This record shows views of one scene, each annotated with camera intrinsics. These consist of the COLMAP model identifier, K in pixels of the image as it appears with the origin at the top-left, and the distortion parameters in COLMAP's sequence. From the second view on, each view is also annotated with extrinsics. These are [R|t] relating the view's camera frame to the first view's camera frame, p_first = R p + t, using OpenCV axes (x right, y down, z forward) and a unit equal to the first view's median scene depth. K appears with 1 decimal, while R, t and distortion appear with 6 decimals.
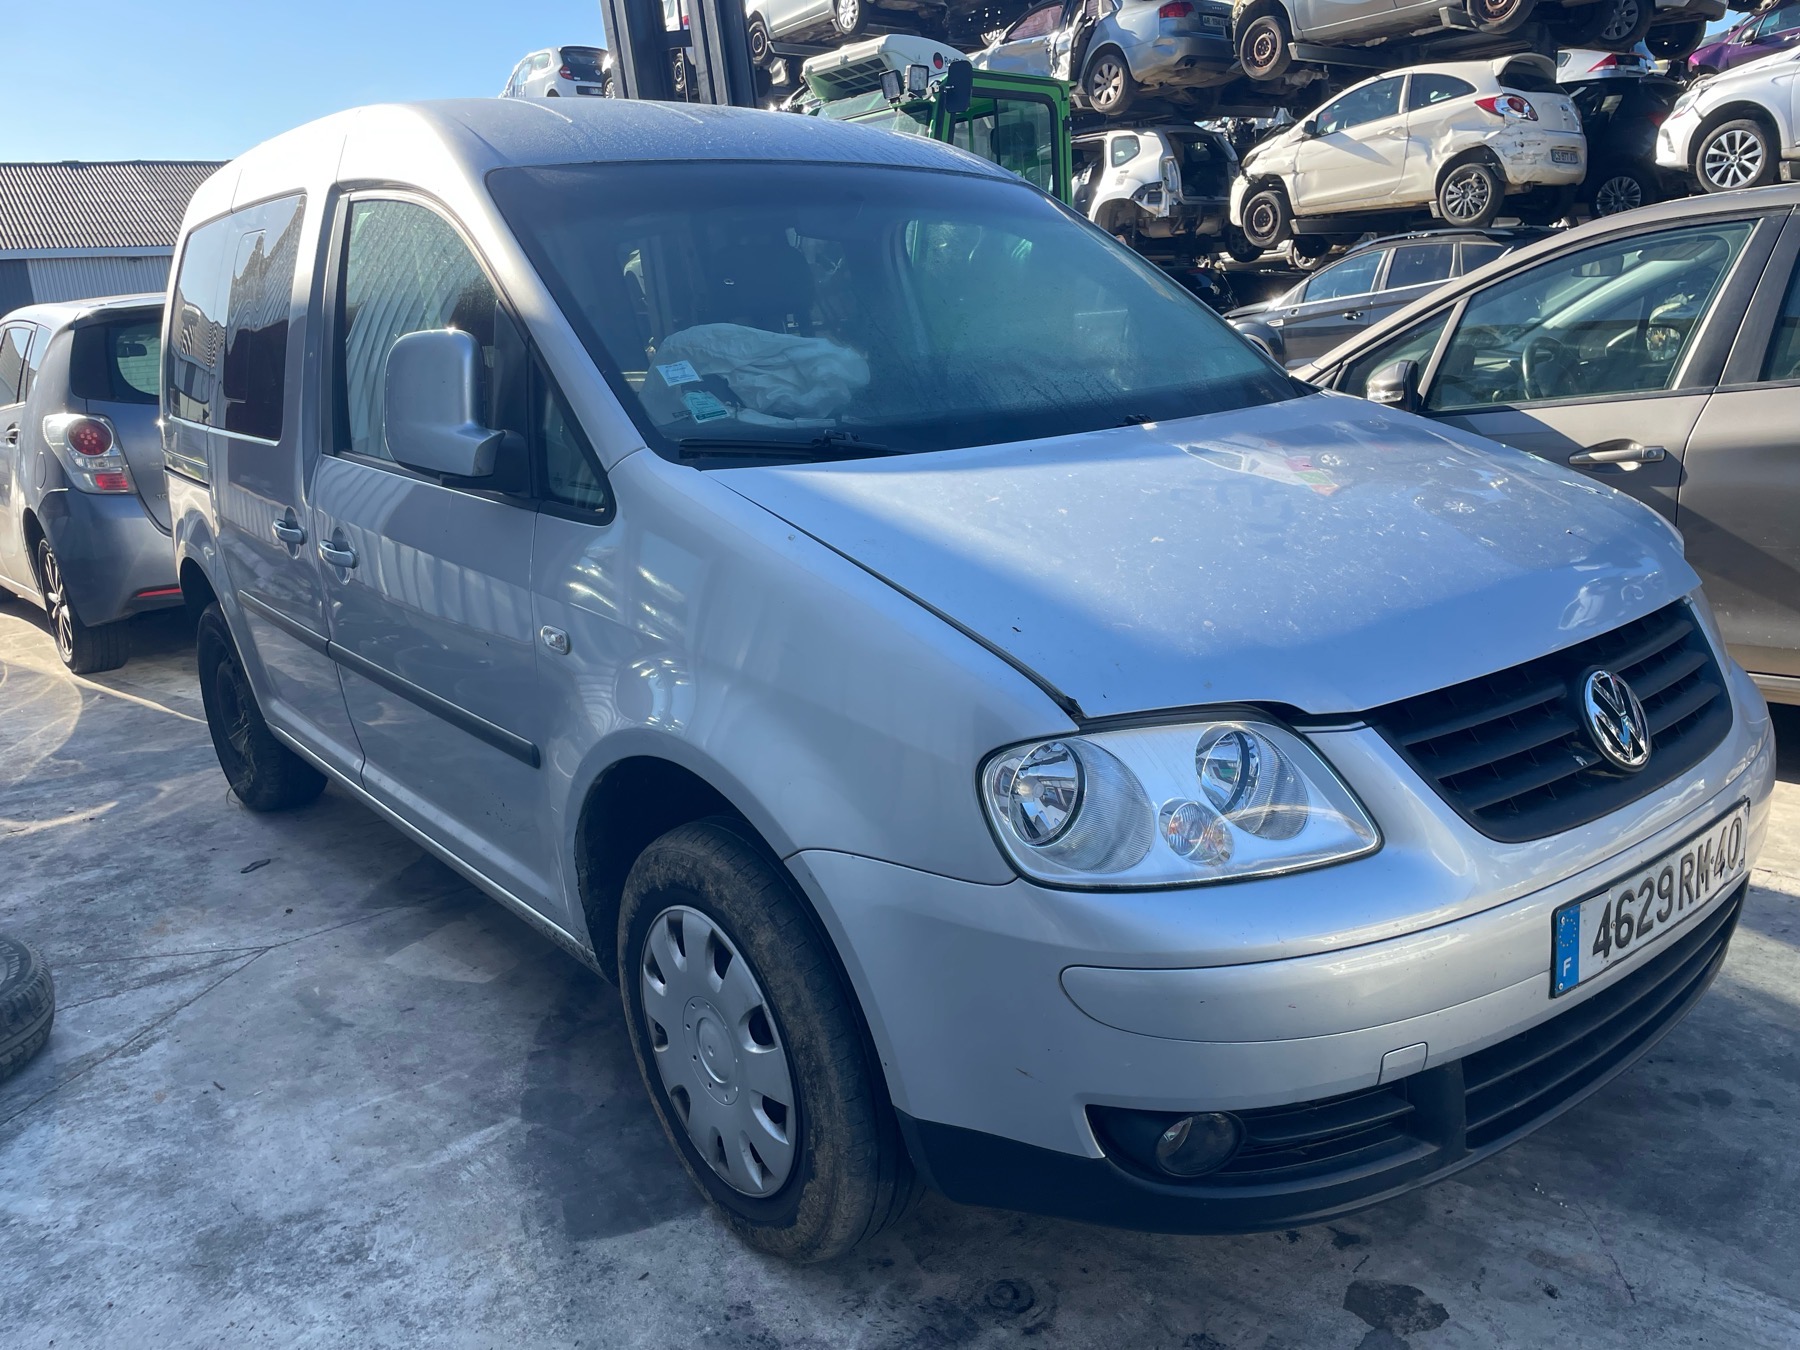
lens RADIAL K [[1384.2, 0, 923.3], [0, 1384.2, 719.8], [0, 0, 1]] dist [0.089209, -0.124334]
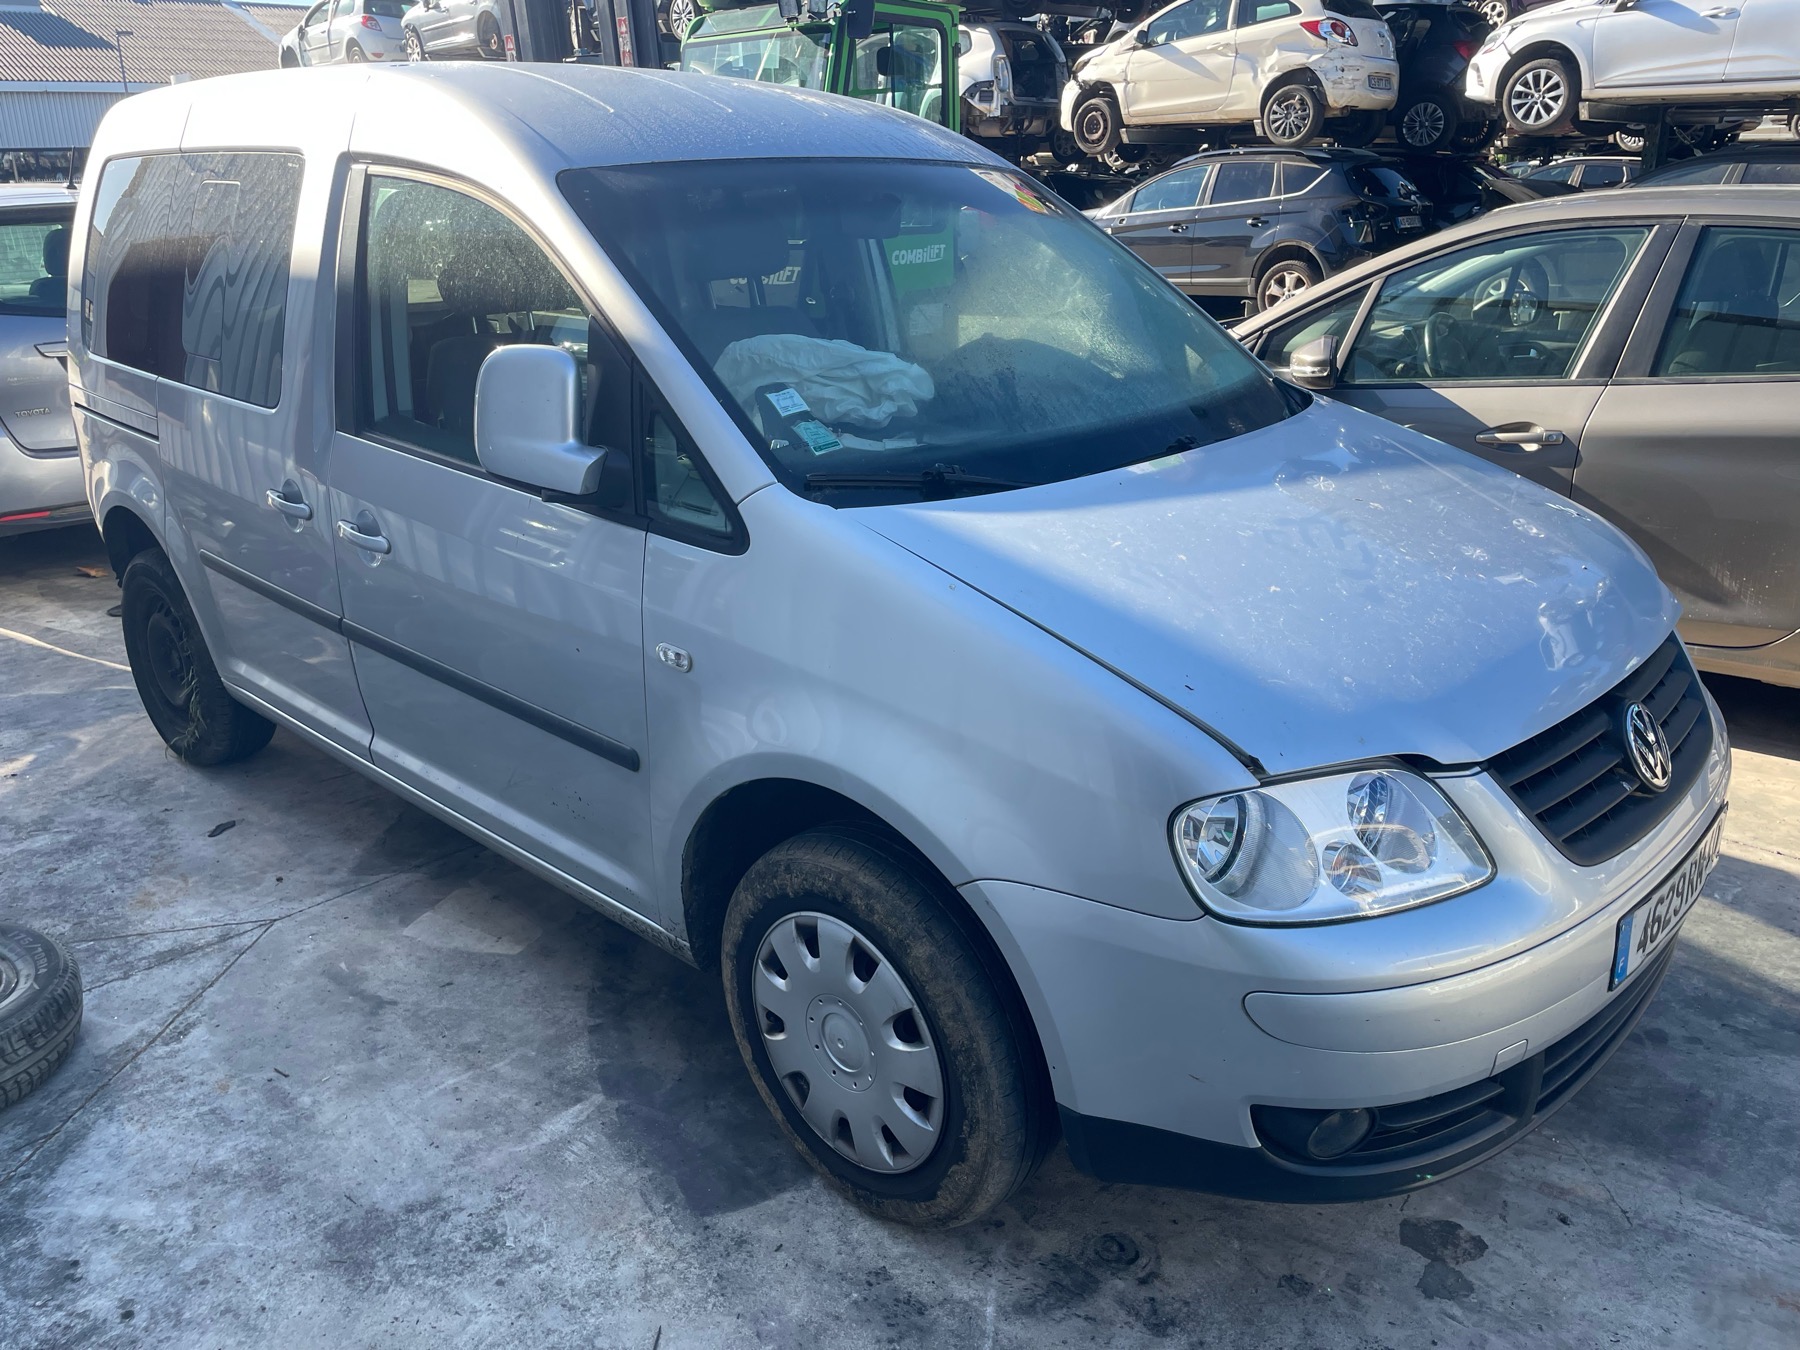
lens RADIAL K [[1377.7, 0, 910.1], [0, 1377.7, 697.8], [0, 0, 1]] dist [0.096129, -0.138965]
pose [[0.990209, -0.006078, 0.139458, -0.216942], [-0.003604, 0.997606, 0.069065, -0.093042], [-0.139543, -0.068891, 0.987817, -0.050717]]
